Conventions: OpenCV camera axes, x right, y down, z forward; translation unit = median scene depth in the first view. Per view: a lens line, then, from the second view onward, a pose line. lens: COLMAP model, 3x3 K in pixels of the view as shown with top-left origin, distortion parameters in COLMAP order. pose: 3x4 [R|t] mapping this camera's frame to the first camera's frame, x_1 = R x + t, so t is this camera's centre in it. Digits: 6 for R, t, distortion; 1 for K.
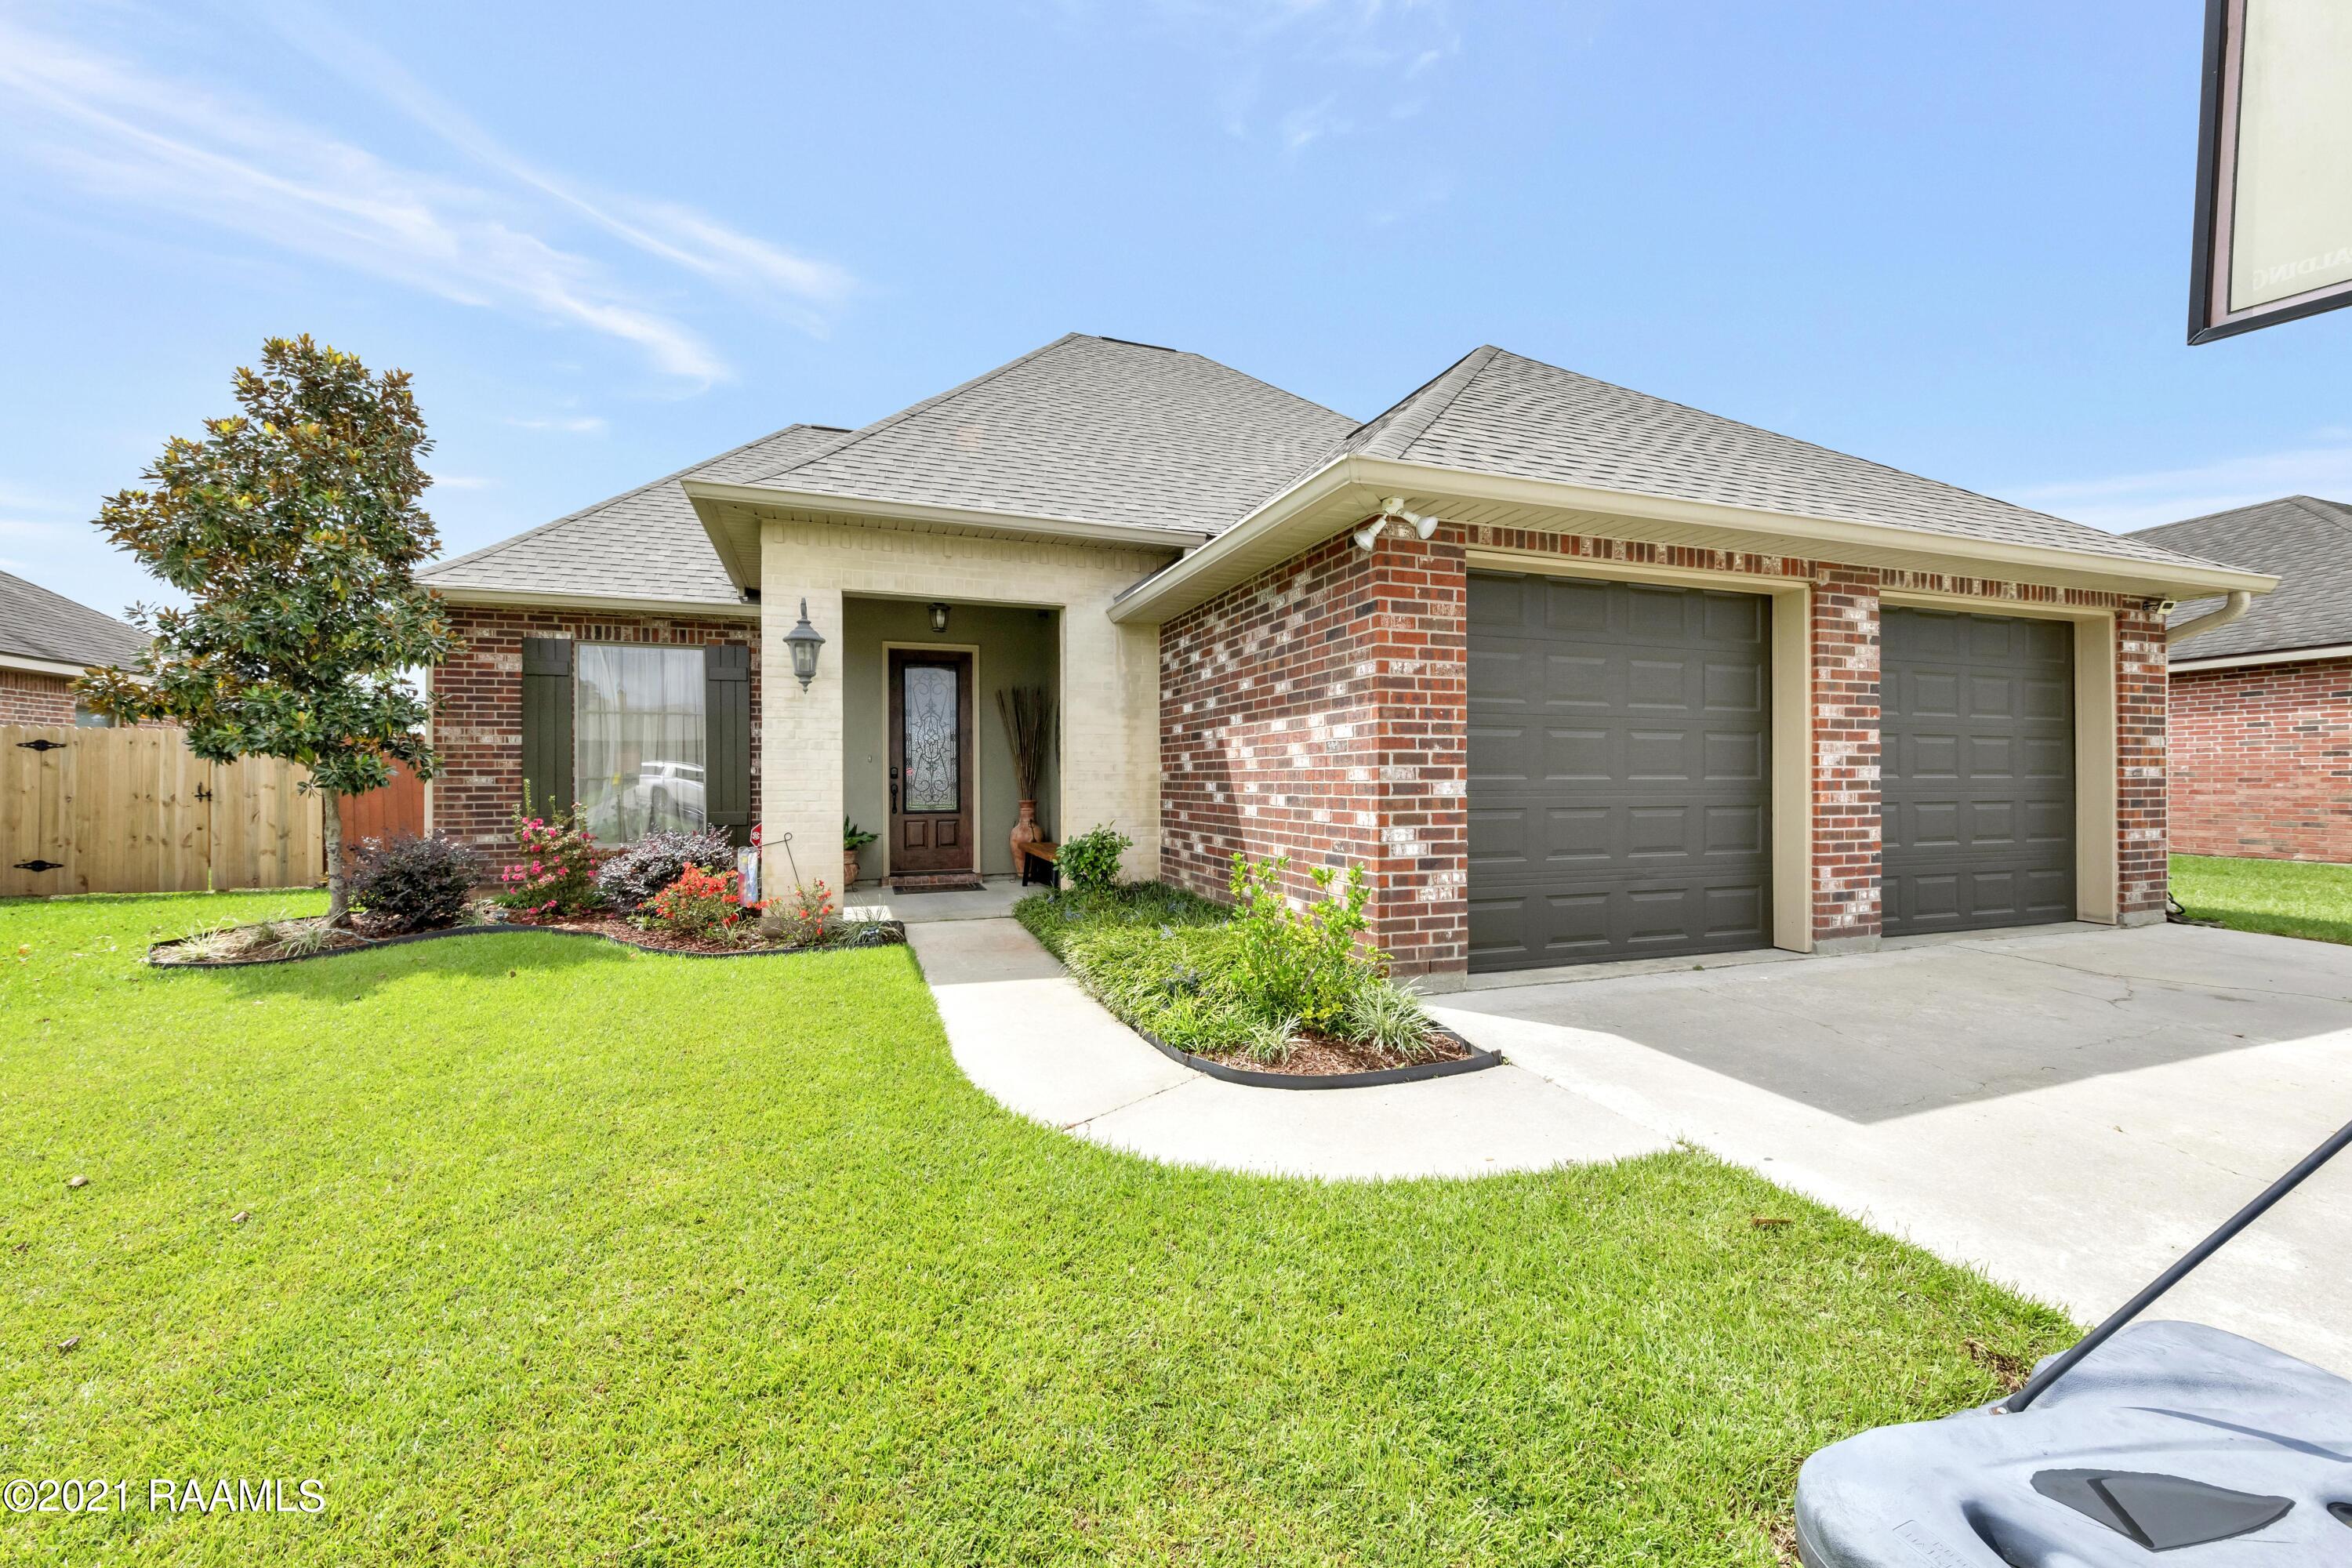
lens RADIAL K [[920.3, 0, 1176.0], [0, 920.3, 784.0], [0, 0, 1]] dist [0.004490, -0.000067]
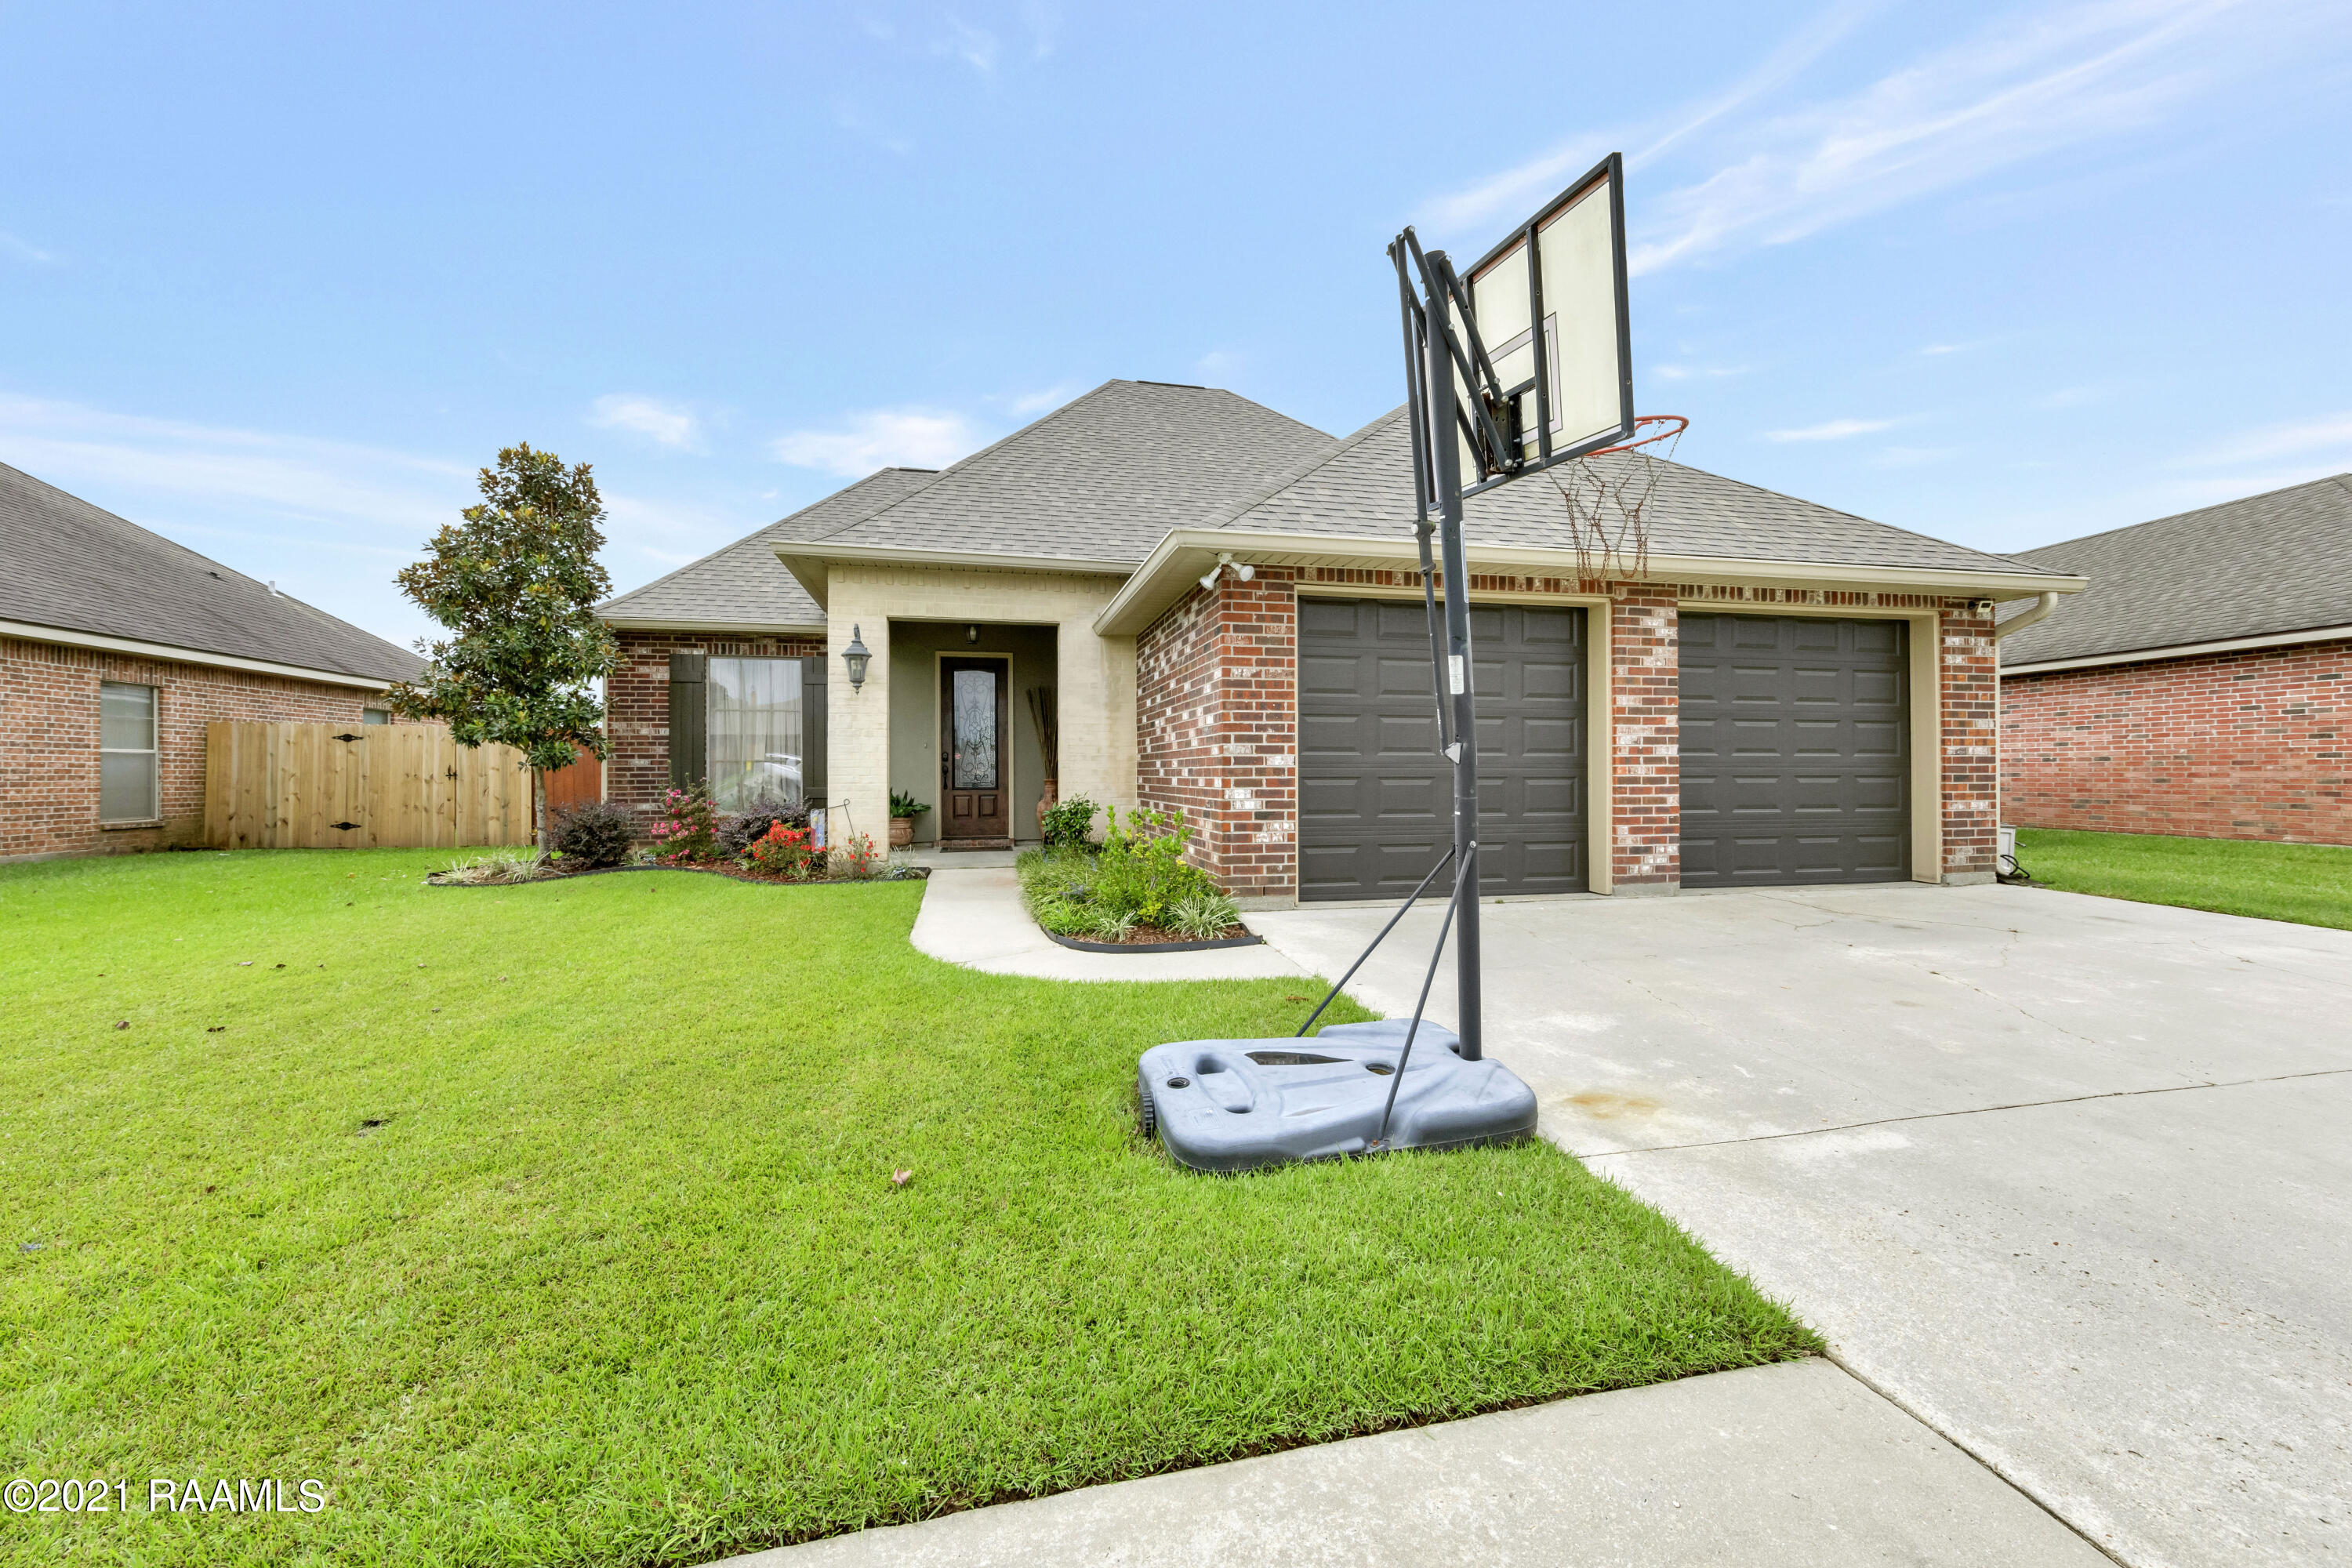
lens RADIAL K [[912.5, 0, 1172.7], [0, 912.5, 774.0], [0, 0, 1]] dist [0.004748, -0.000117]
pose [[0.991470, 0.000464, -0.130331, 0.226123], [-0.000837, 0.999996, -0.002808, 0.020516], [0.130329, 0.002894, 0.991467, -0.258829]]
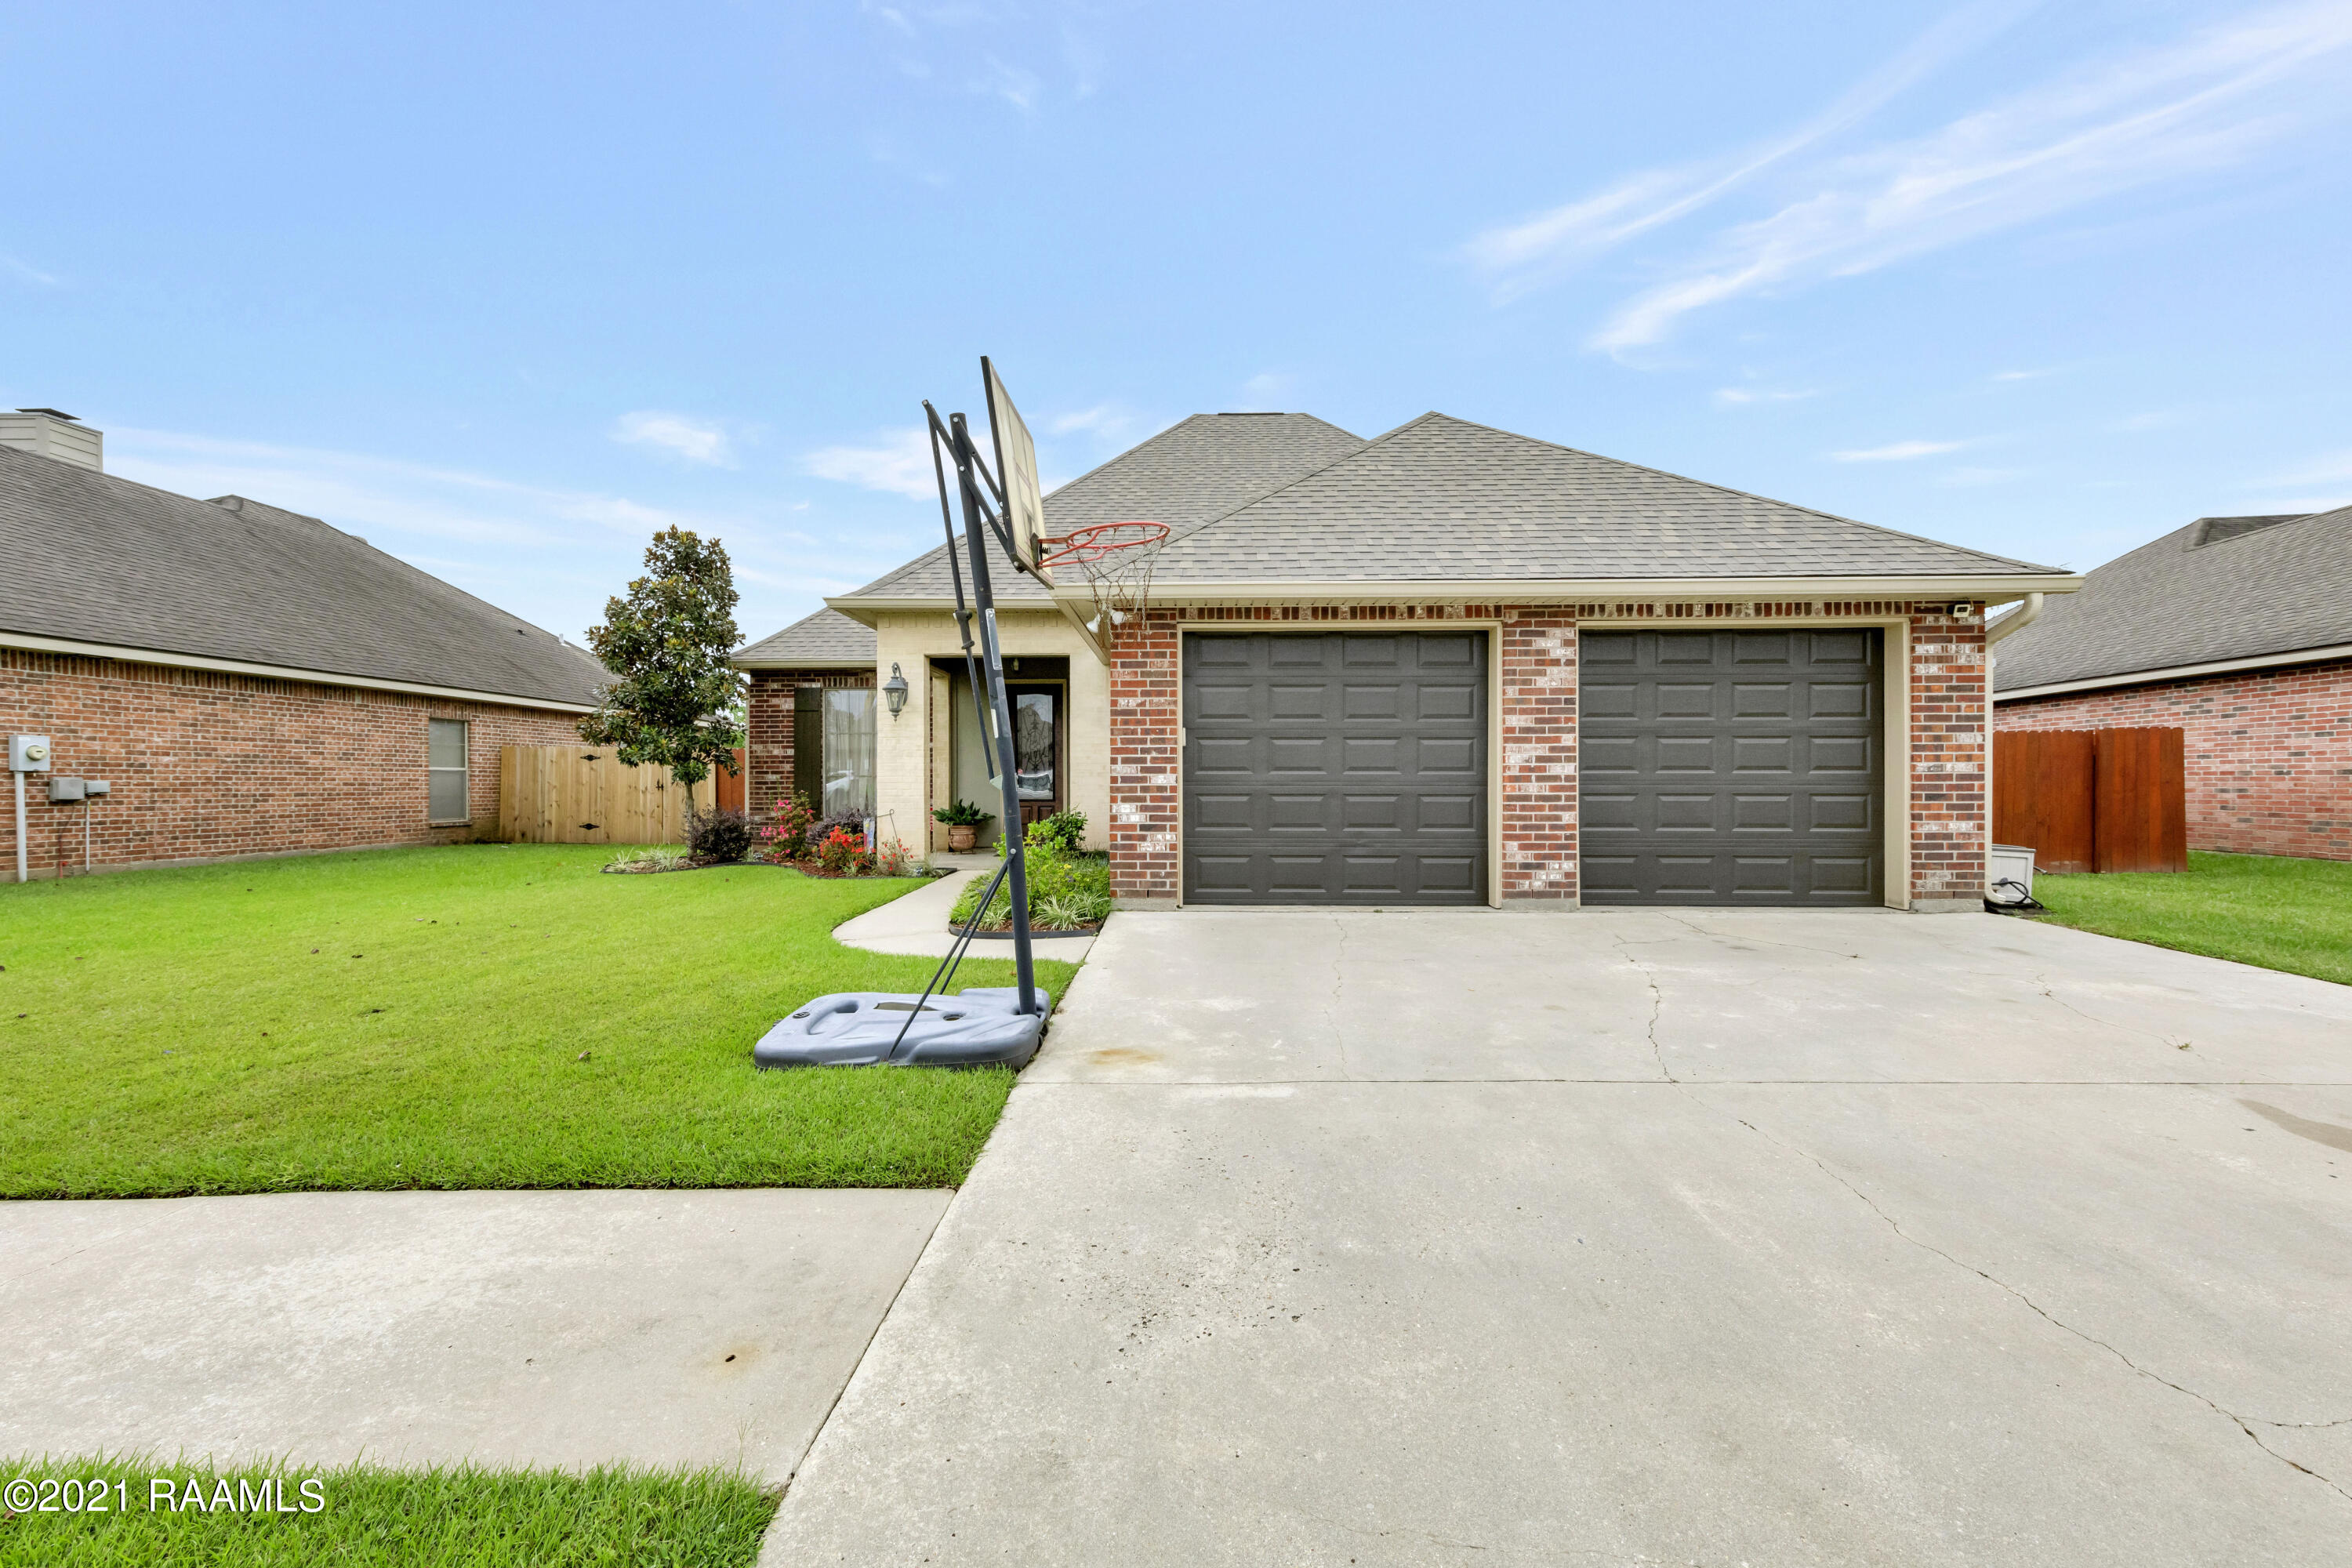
lens RADIAL K [[920.1, 0, 1175.1], [0, 920.1, 791.3], [0, 0, 1]] dist [0.003364, 0.000260]
pose [[0.930934, 0.005067, -0.365151, 0.632605], [-0.002972, 0.999976, 0.006300, 0.010669], [0.365174, -0.004780, 0.930927, -0.312118]]
